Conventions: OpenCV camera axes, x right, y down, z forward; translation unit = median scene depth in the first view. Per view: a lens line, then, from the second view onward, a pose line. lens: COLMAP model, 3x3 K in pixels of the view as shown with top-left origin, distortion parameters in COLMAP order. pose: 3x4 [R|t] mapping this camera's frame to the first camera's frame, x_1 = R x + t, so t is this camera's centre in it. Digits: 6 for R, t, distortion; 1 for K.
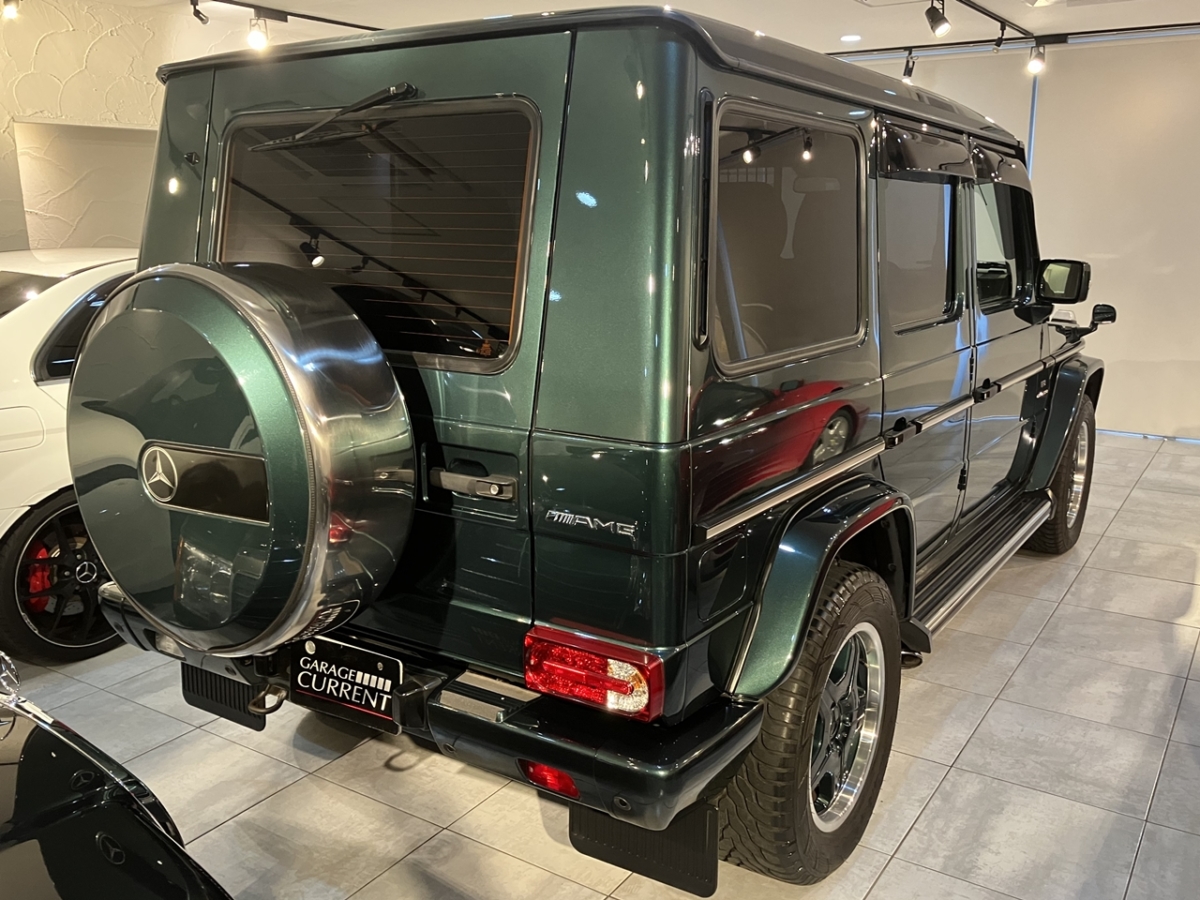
lens RADIAL K [[994.2, 0, 598.1], [0, 994.2, 464.4], [0, 0, 1]] dist [0.010852, 0.003940]
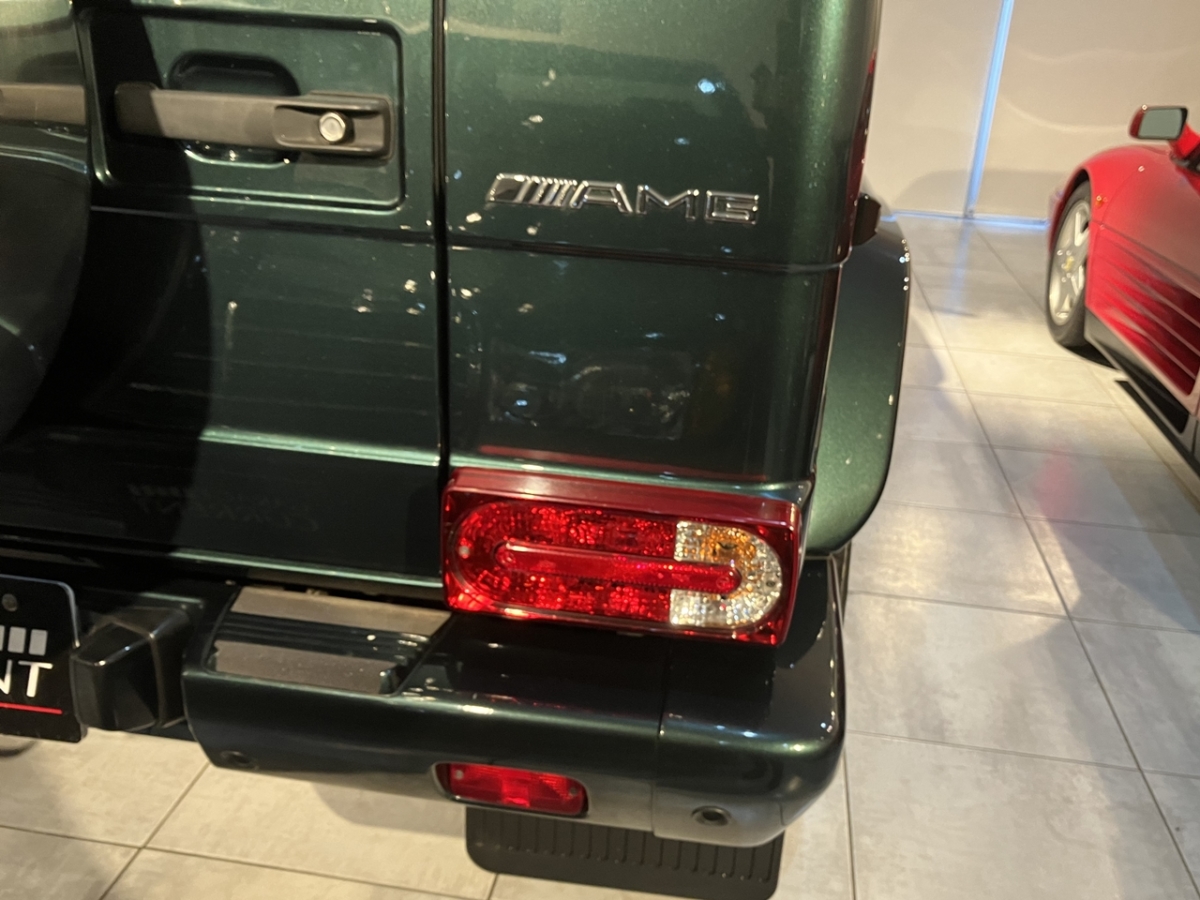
lens RADIAL K [[1050.5, 0, 600.5], [0, 1050.5, 501.1], [0, 0, 1]] dist [0.012494, 0.001020]
pose [[0.905419, -0.125662, 0.405494, -0.178740], [0.036010, 0.974476, 0.221584, 0.073155], [-0.422989, -0.186025, 0.886834, 0.530713]]
